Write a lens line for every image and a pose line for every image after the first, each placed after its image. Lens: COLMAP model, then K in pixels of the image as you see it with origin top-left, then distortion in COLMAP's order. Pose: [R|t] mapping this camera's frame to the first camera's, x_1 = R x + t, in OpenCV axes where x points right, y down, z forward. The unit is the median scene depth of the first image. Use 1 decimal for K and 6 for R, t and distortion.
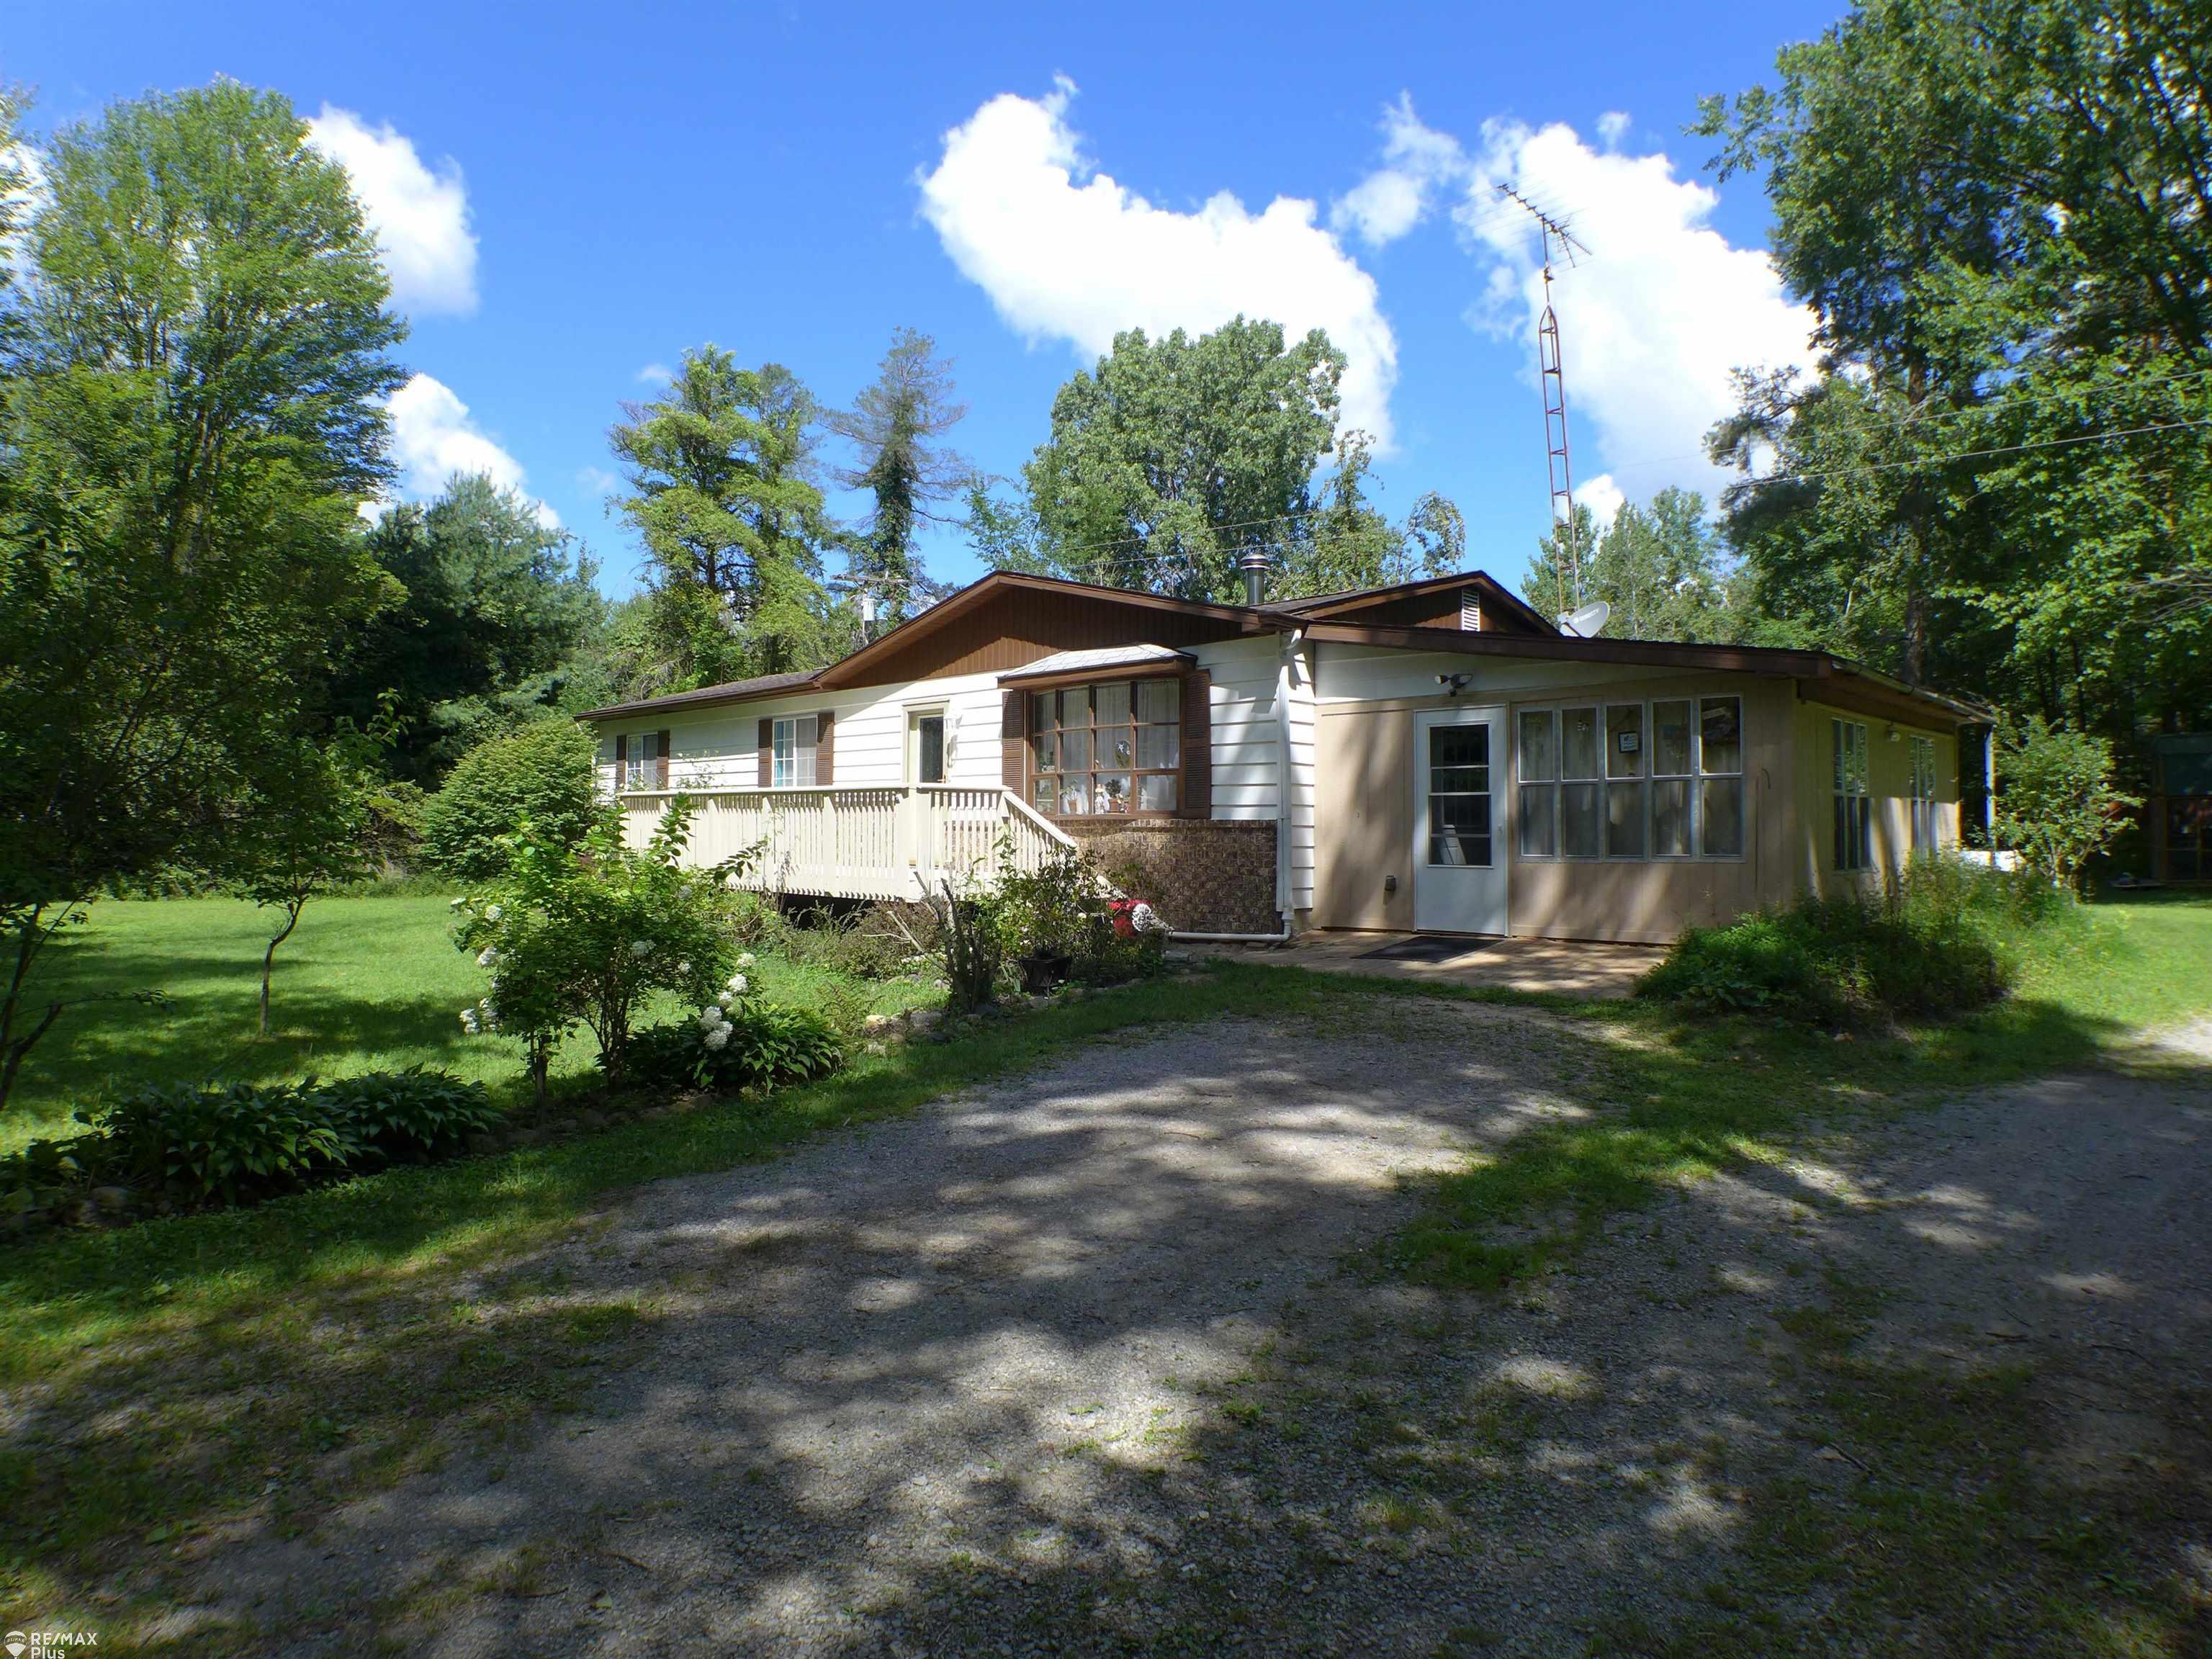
lens RADIAL K [[1529.2, 0, 1015.3], [0, 1529.2, 809.0], [0, 0, 1]] dist [-0.099362, 0.004923]
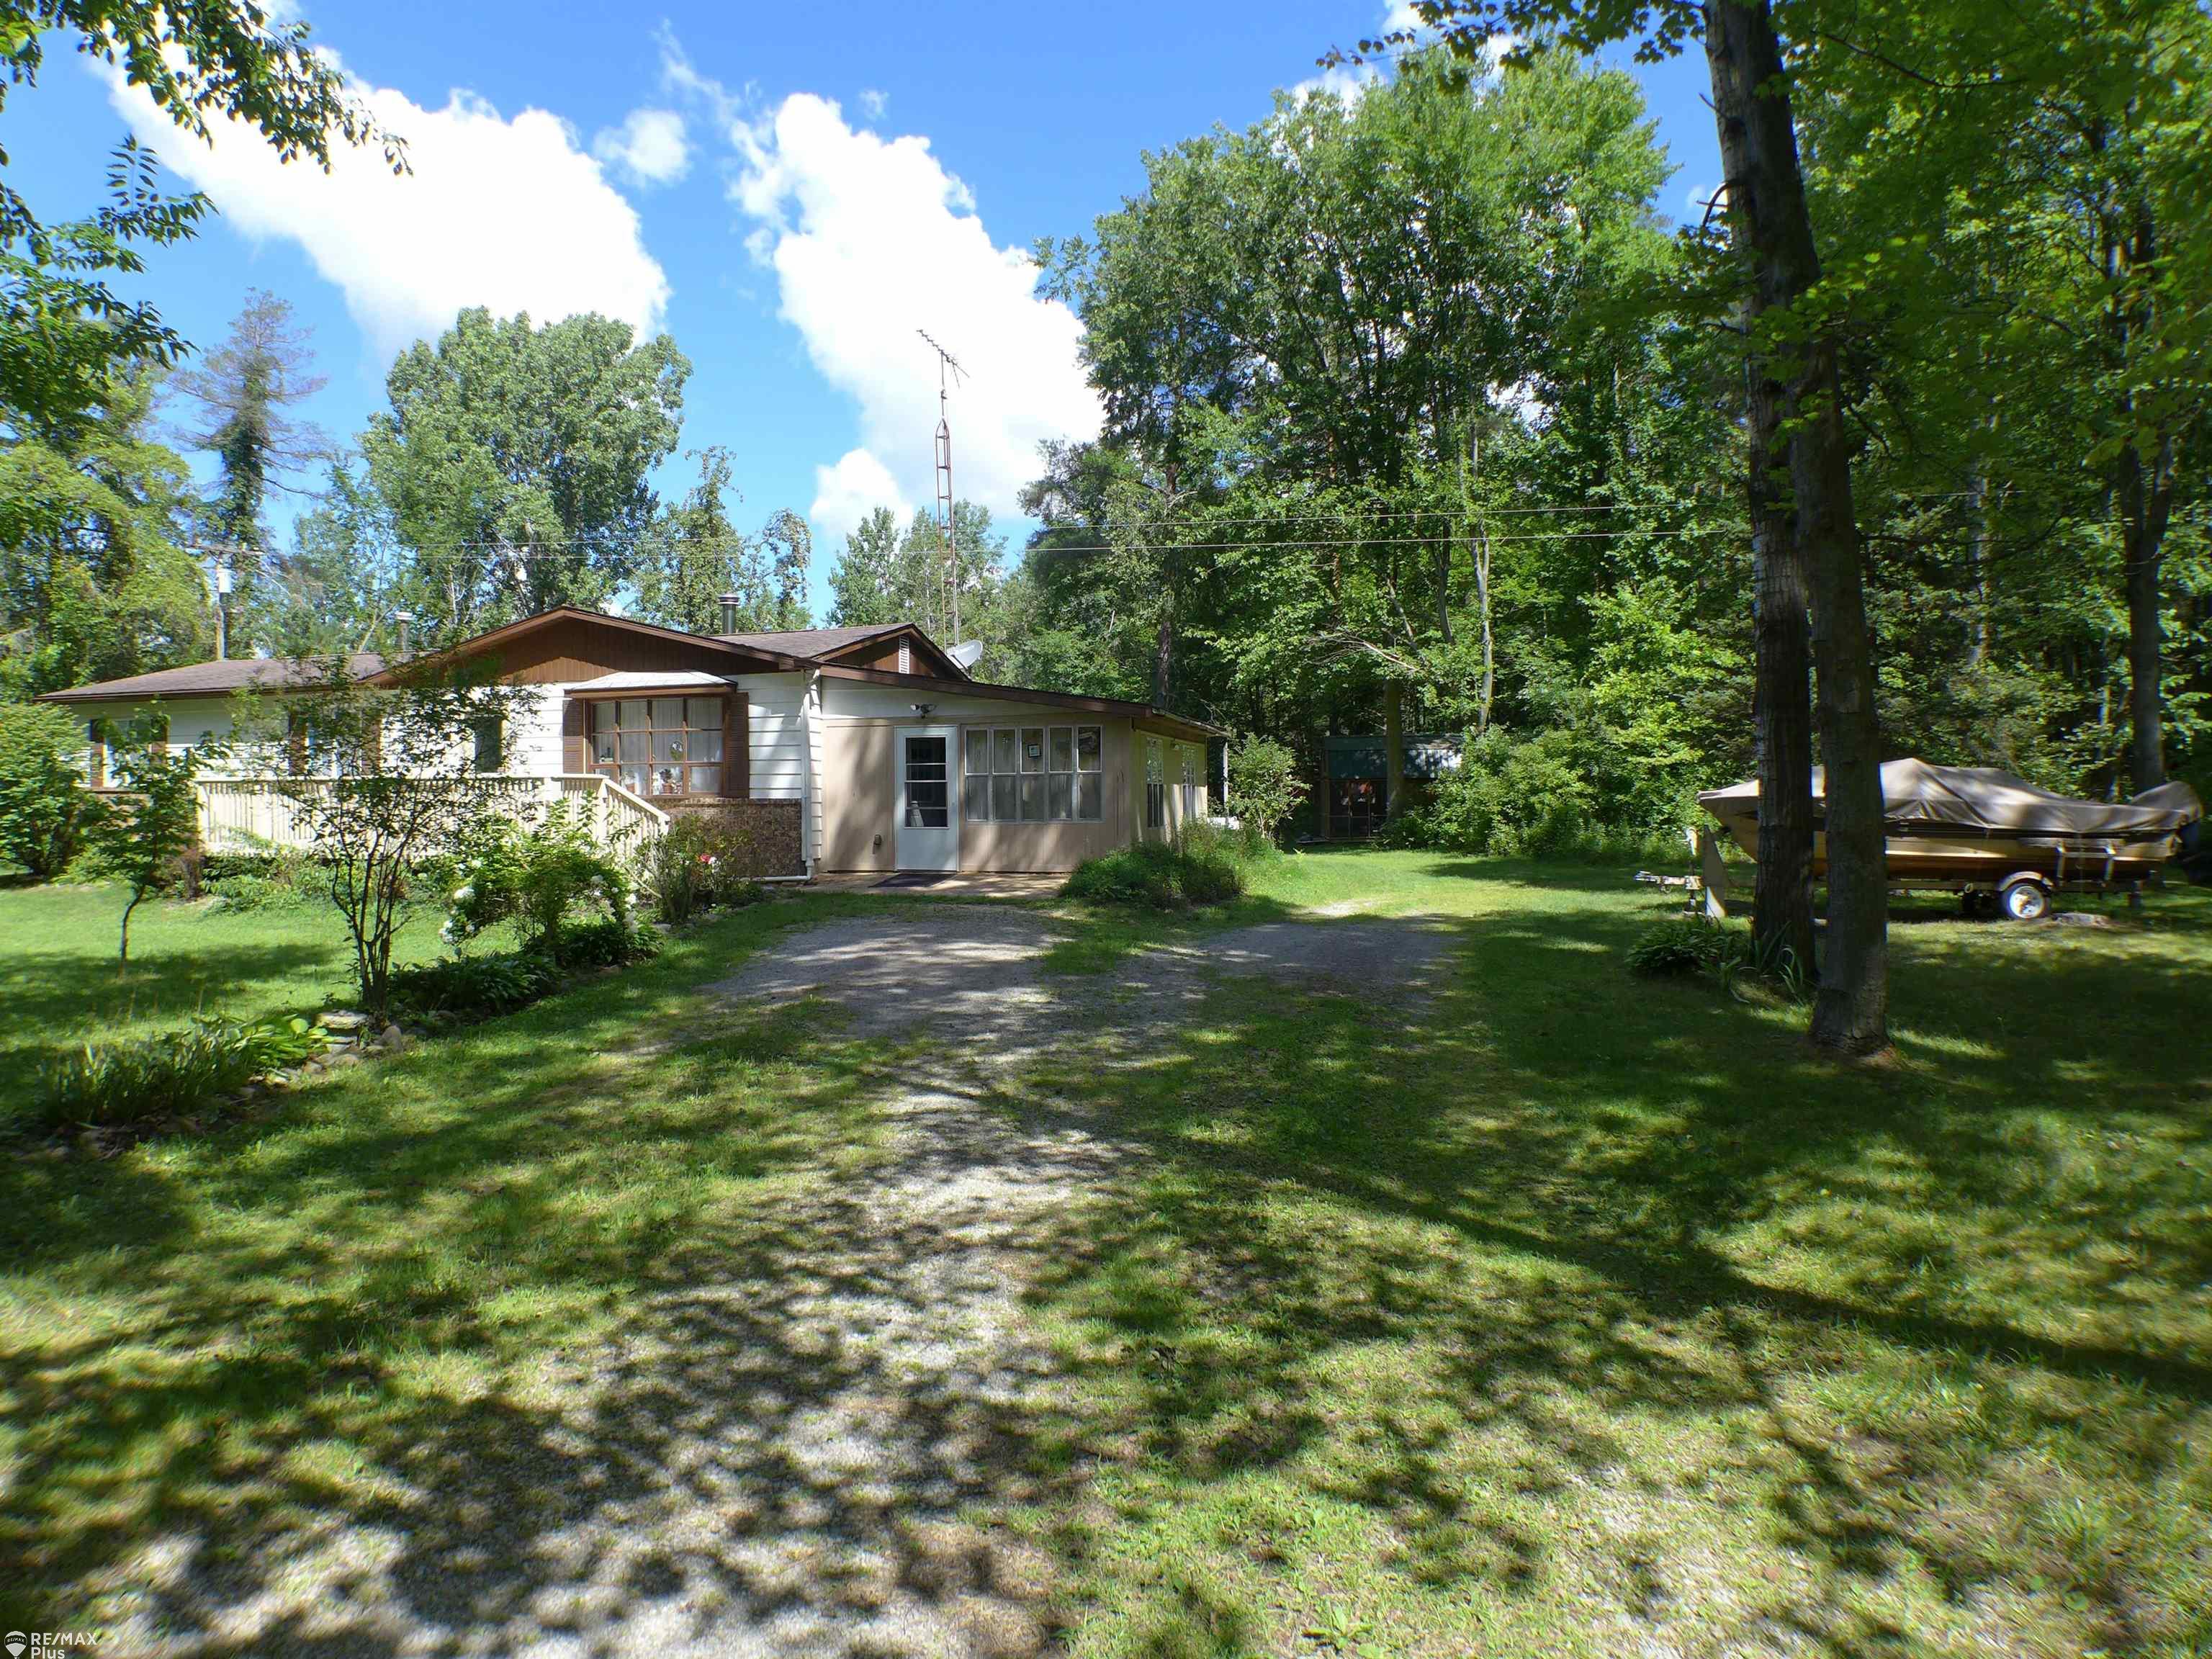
lens RADIAL K [[1549.9, 0, 1106.0], [0, 1549.9, 829.5], [0, 0, 1]] dist [0.042137, 0.000961]
pose [[0.865311, -0.014335, 0.501031, -0.208299], [-0.001019, 0.999539, 0.030357, -0.005527], [-0.501235, -0.026779, 0.864897, -0.282894]]
